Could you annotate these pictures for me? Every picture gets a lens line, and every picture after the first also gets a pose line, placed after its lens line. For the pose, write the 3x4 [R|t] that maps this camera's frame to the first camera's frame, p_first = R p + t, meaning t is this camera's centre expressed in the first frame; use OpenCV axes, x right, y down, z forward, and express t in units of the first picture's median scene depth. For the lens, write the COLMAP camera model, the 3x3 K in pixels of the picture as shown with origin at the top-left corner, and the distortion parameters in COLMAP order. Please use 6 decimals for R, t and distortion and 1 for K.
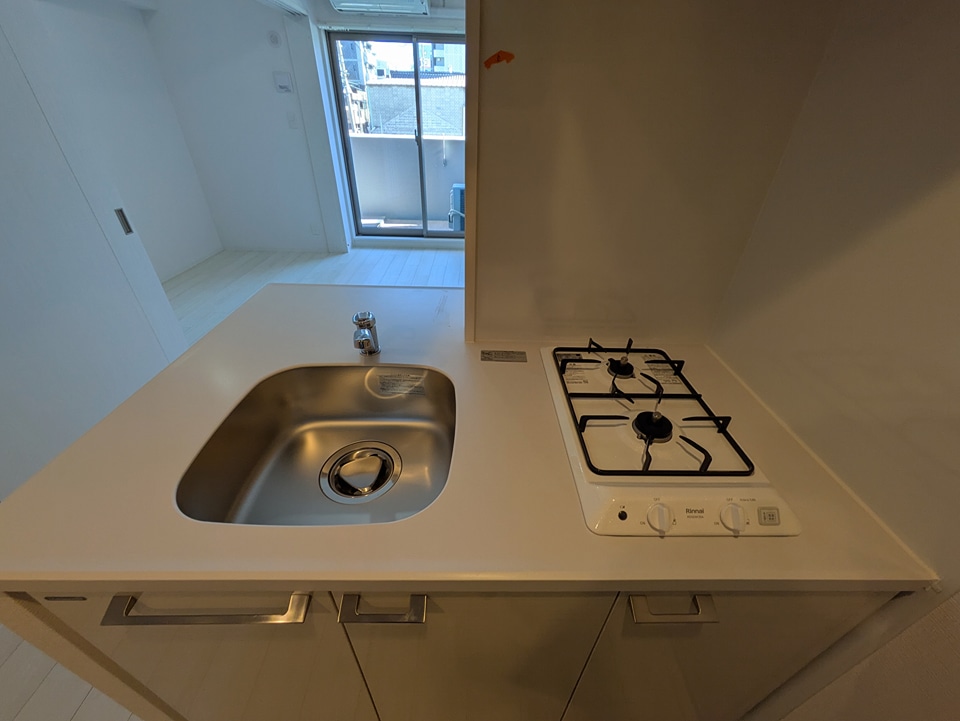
lens RADIAL K [[377.3, 0, 478.3], [0, 377.3, 355.7], [0, 0, 1]] dist [-0.000501, 0.000191]
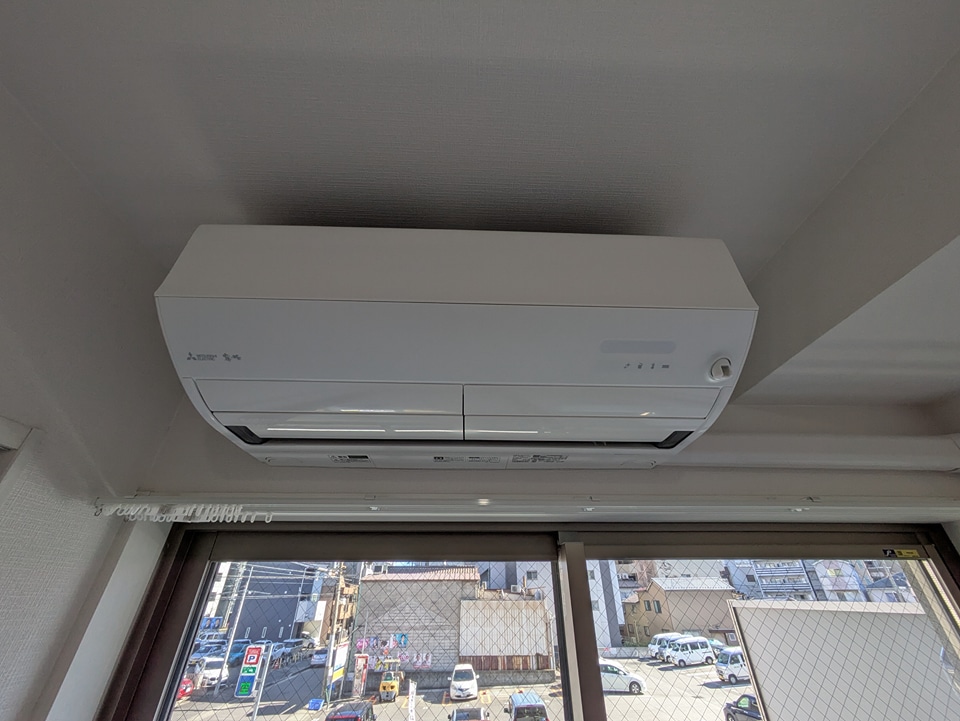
lens RADIAL K [[377.3, 0, 480.8], [0, 377.3, 357.4], [0, 0, 1]] dist [-0.000501, 0.000191]
pose [[0.999117, -0.010726, 0.040616, -0.184829], [0.041404, 0.414898, -0.908925, -0.548251], [-0.007102, 0.909805, 0.414976, 0.645207]]
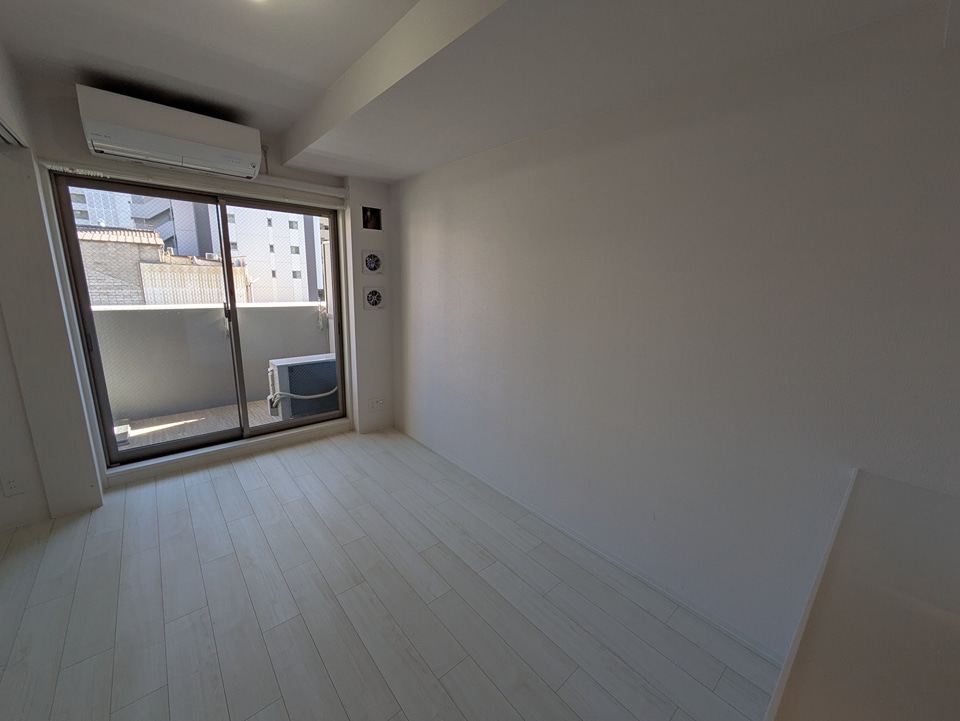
lens RADIAL K [[377.3, 0, 480.7], [0, 377.3, 361.3], [0, 0, 1]] dist [-0.000501, 0.000191]
pose [[0.758177, -0.140121, 0.636815, -0.243959], [0.341672, 0.917195, -0.204973, -0.160049], [-0.555362, 0.372988, 0.743272, 0.204767]]
